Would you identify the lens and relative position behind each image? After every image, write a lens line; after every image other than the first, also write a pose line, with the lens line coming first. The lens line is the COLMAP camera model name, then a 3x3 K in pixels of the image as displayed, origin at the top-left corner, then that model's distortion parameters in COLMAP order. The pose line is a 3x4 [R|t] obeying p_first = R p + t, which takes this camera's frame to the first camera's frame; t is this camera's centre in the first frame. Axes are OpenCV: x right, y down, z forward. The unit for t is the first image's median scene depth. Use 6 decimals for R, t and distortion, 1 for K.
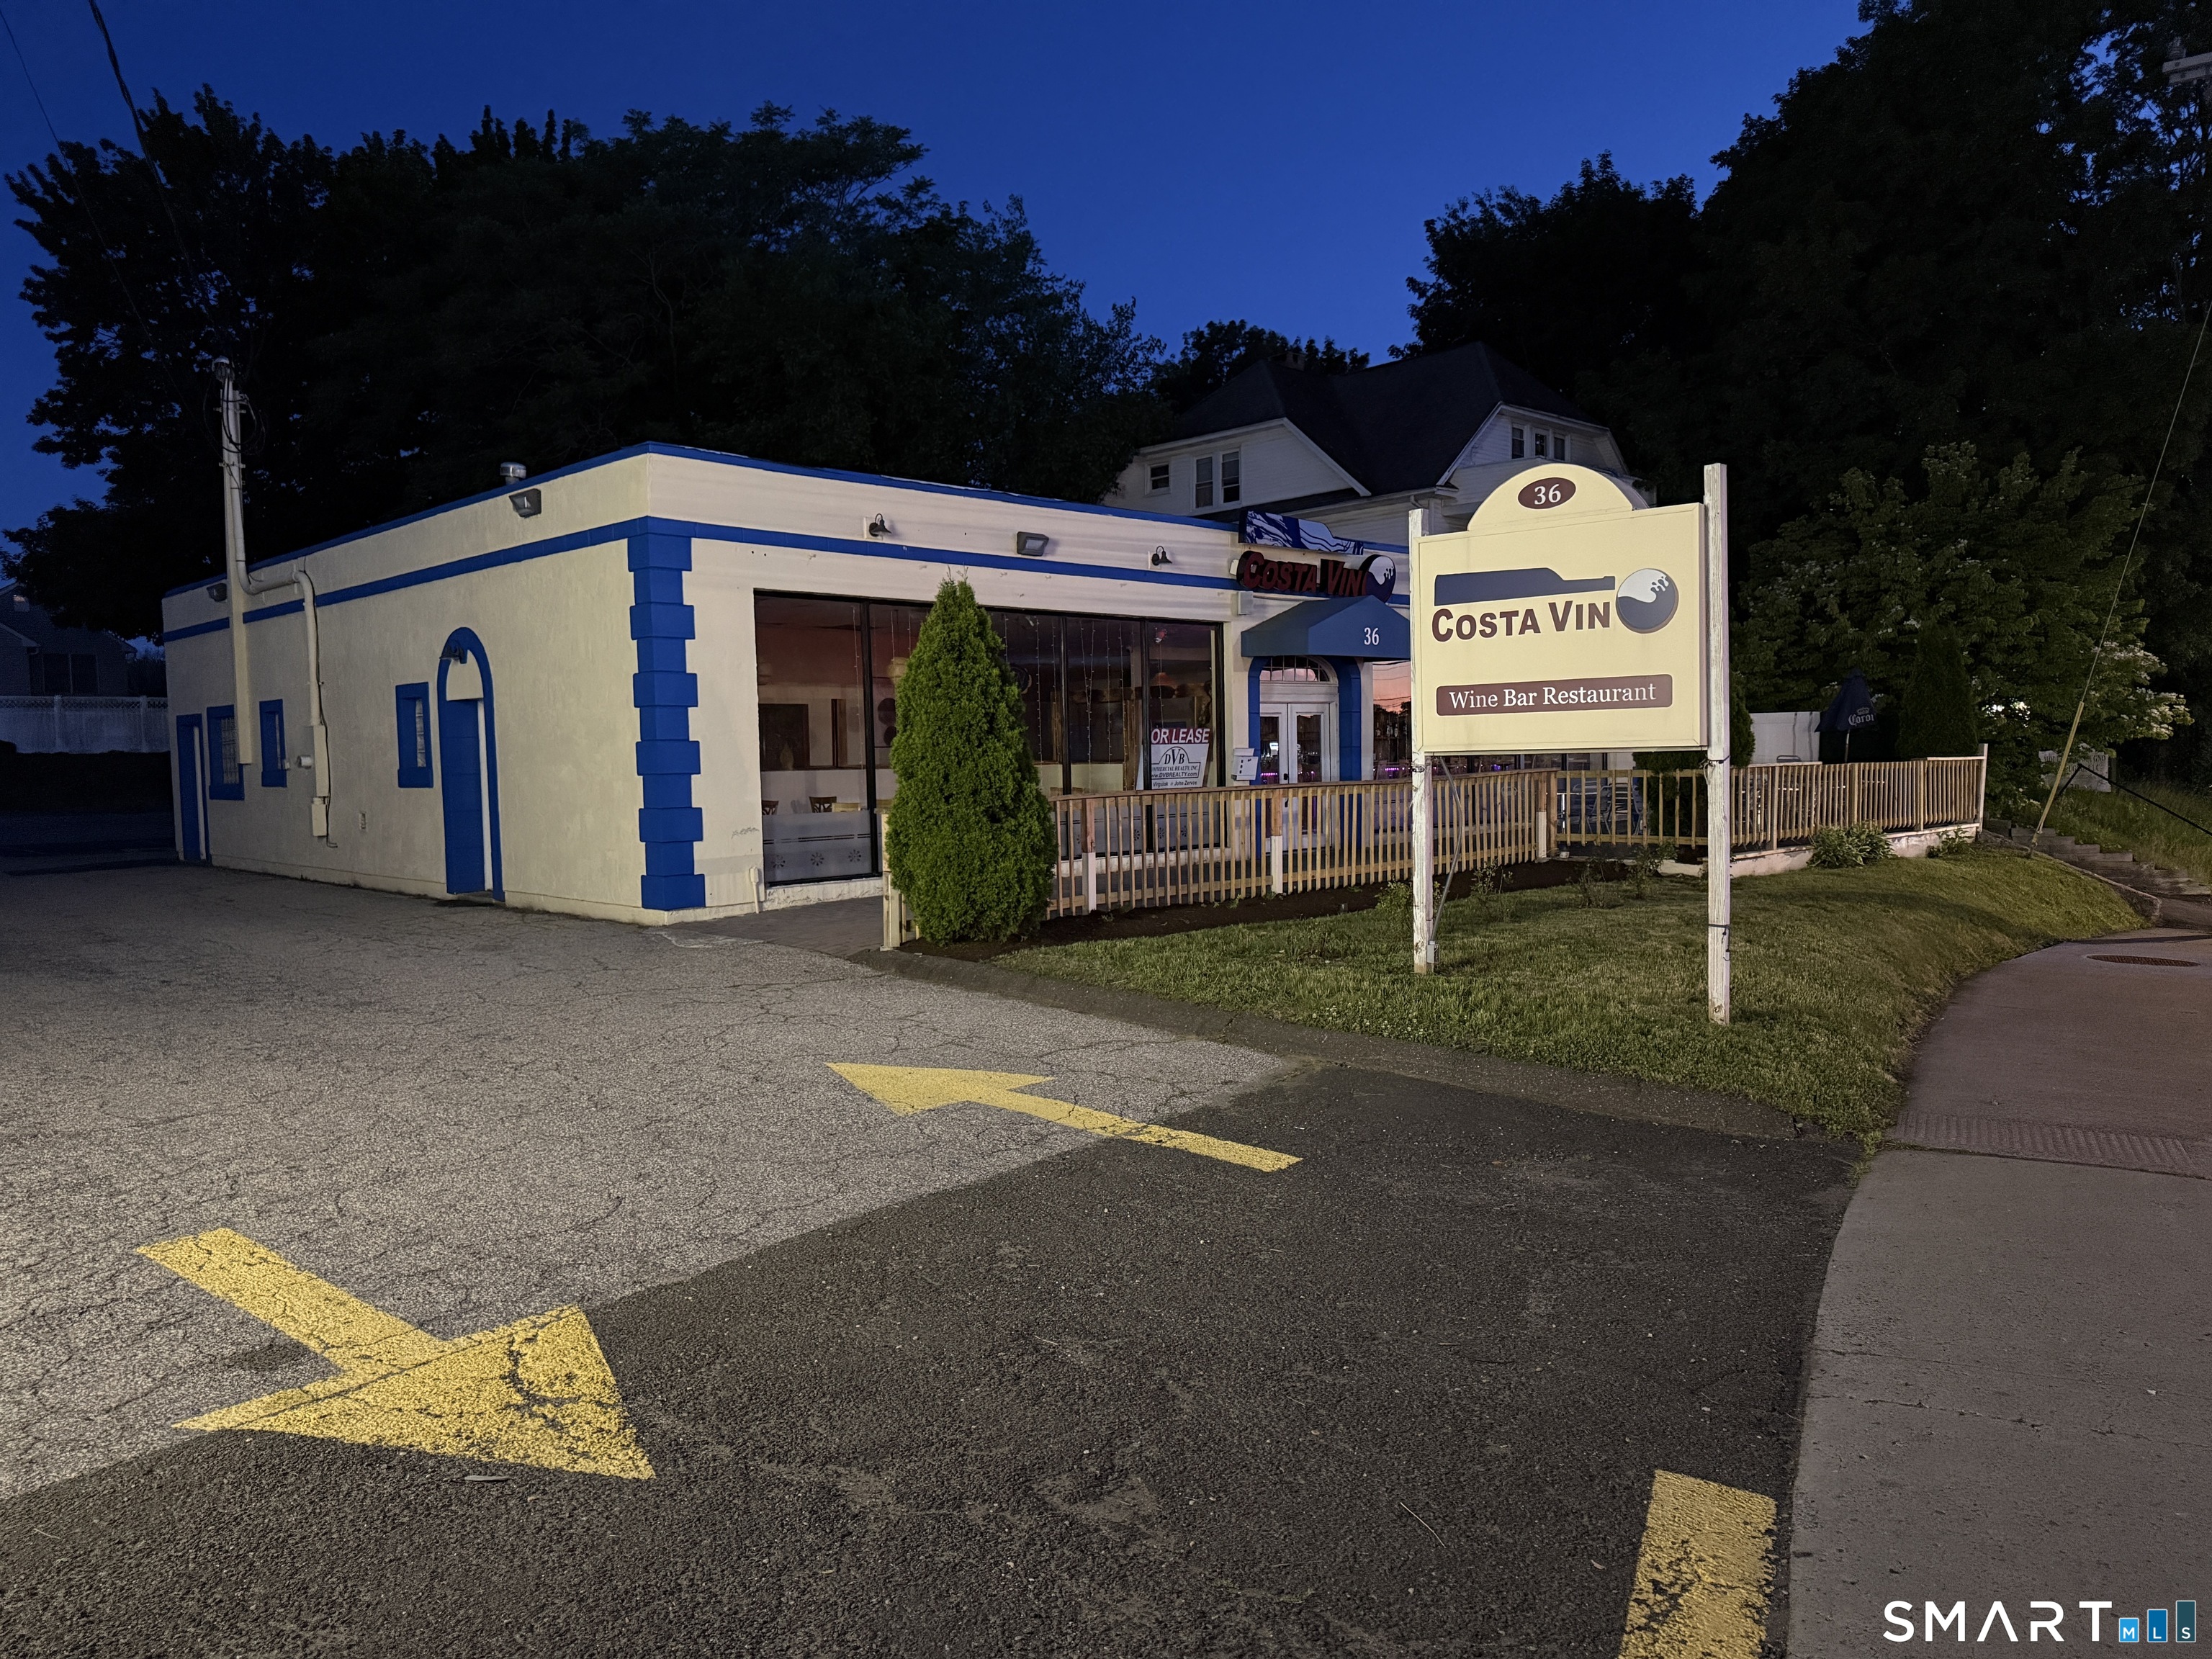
lens RADIAL K [[1568.4, 0, 1101.3], [0, 1568.4, 839.4], [0, 0, 1]] dist [0.058197, -0.068863]
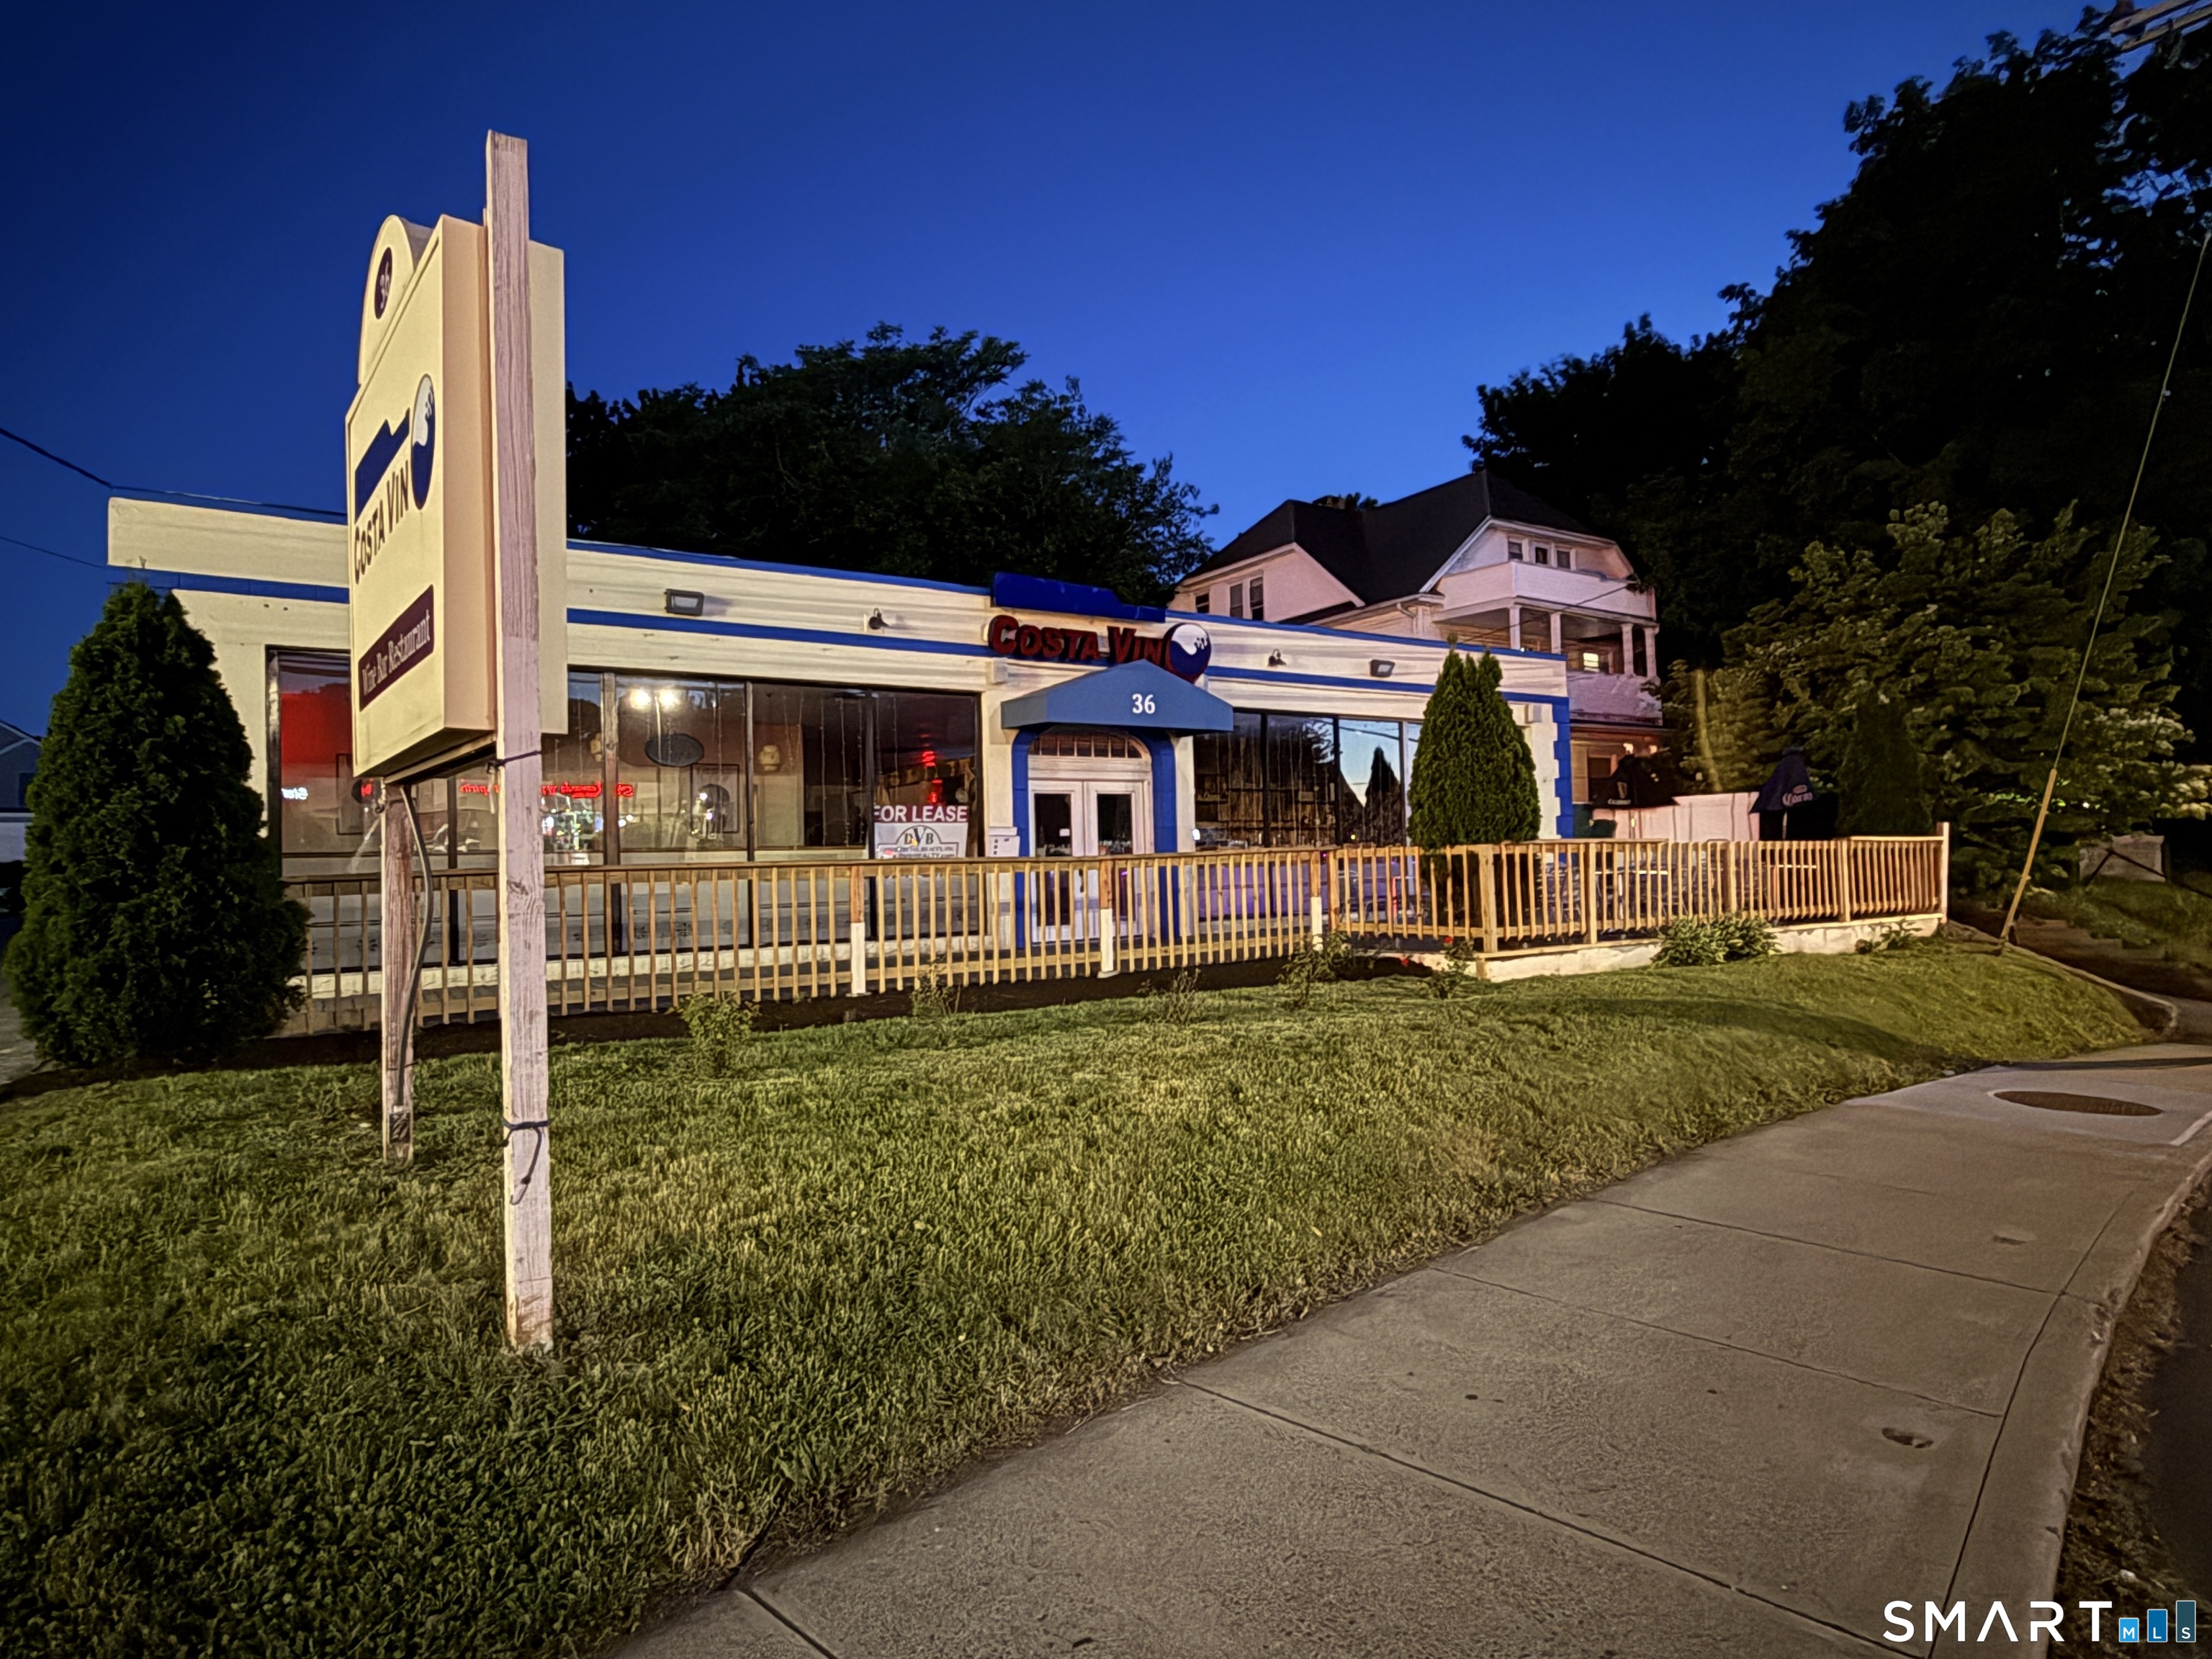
lens RADIAL K [[1198.5, 0, 1089.4], [0, 1198.5, 833.3], [0, 0, 1]] dist [0.002765, 0.002507]
pose [[0.978832, -0.007156, -0.204540, 0.213859], [-0.008107, 0.997248, -0.073687, -0.001770], [0.204504, 0.073786, 0.976081, 0.238865]]
